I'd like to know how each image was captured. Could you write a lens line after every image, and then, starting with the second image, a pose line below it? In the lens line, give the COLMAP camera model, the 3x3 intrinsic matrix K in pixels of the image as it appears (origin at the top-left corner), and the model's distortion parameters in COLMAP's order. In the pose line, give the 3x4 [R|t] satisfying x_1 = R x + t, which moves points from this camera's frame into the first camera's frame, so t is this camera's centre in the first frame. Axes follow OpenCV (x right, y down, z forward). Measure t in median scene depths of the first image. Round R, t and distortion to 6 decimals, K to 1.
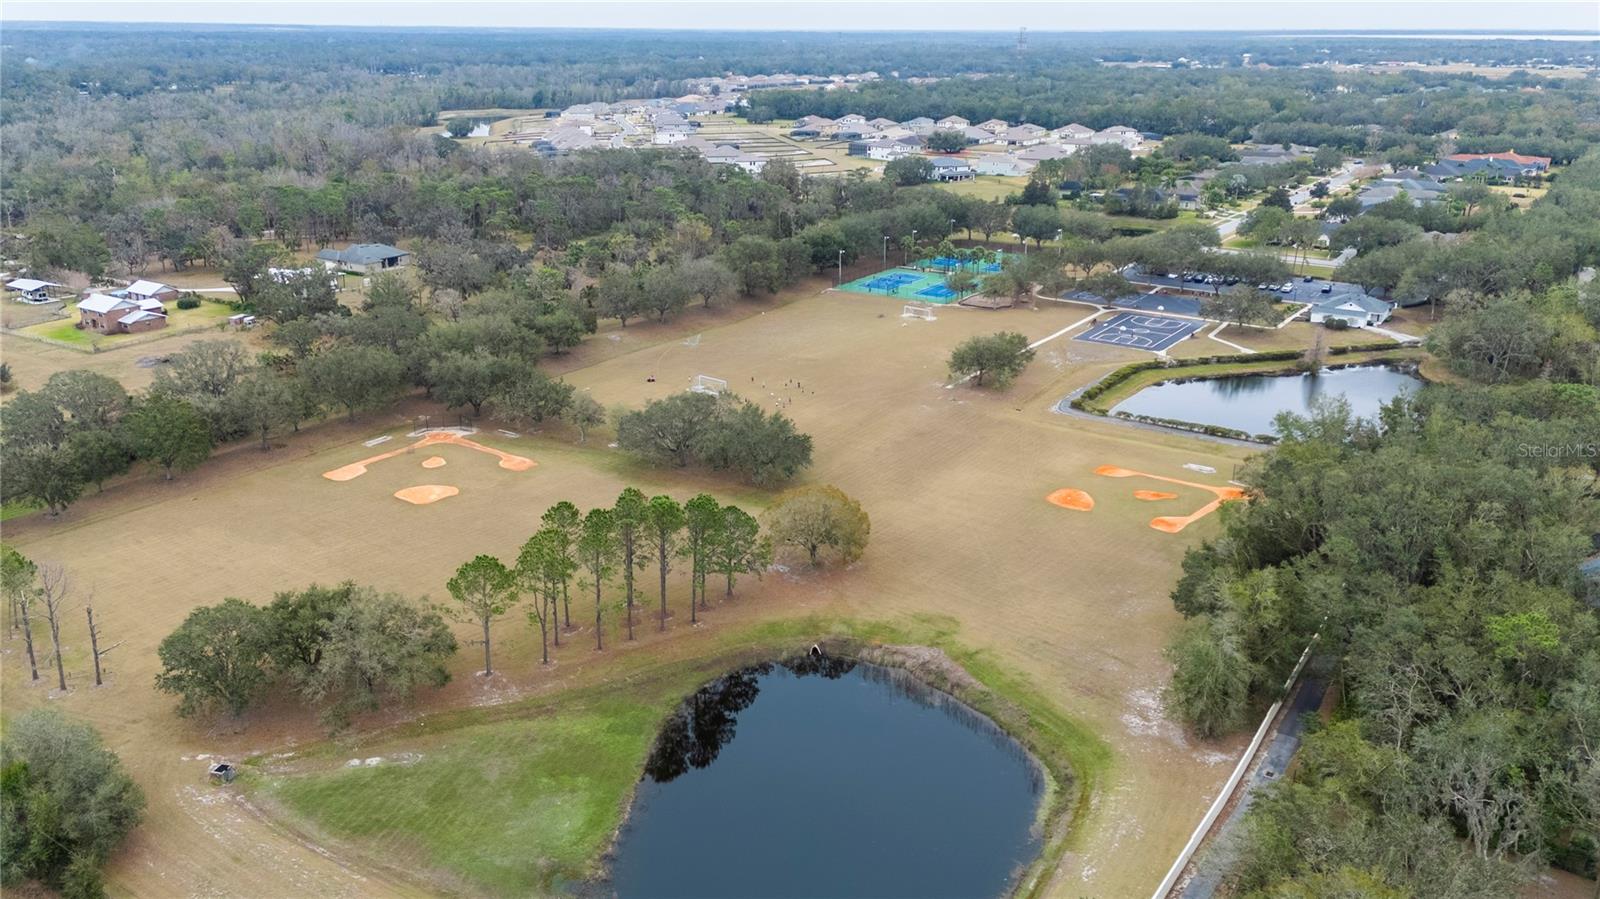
lens RADIAL K [[1160.8, 0, 800.0], [0, 1160.8, 449.5], [0, 0, 1]] dist [0.031647, -0.003717]
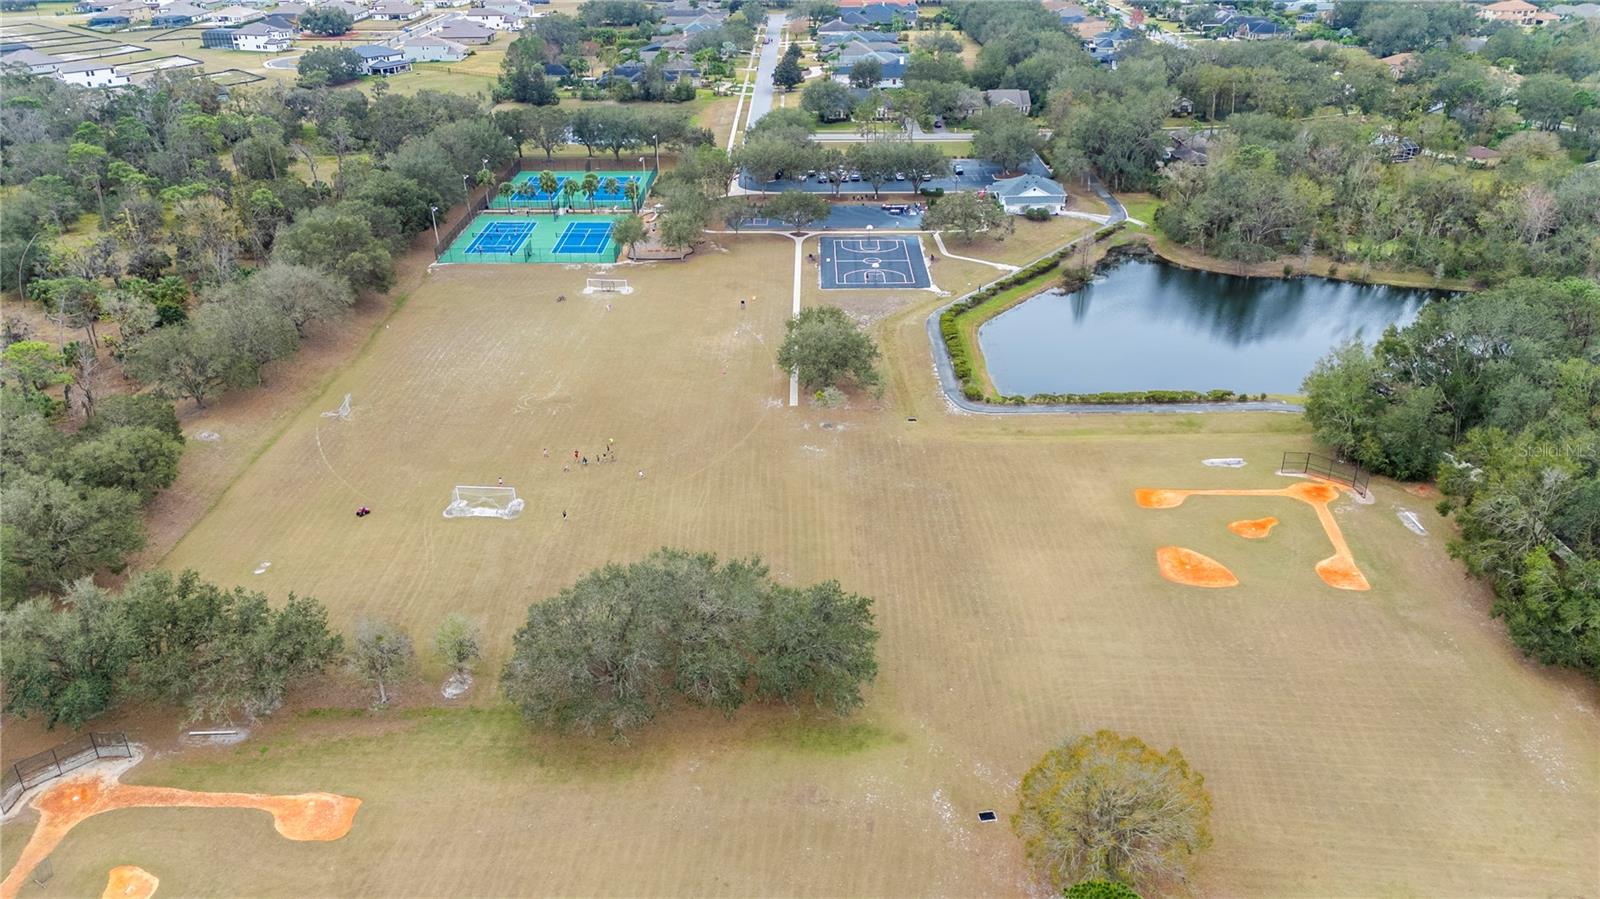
lens RADIAL K [[1160.8, 0, 800.0], [0, 1160.8, 449.5], [0, 0, 1]] dist [0.031647, -0.003717]
pose [[0.840739, -0.252162, 0.479138, -0.163114], [0.197831, 0.966810, 0.161683, -0.106909], [-0.504005, -0.041145, 0.862720, 0.289240]]
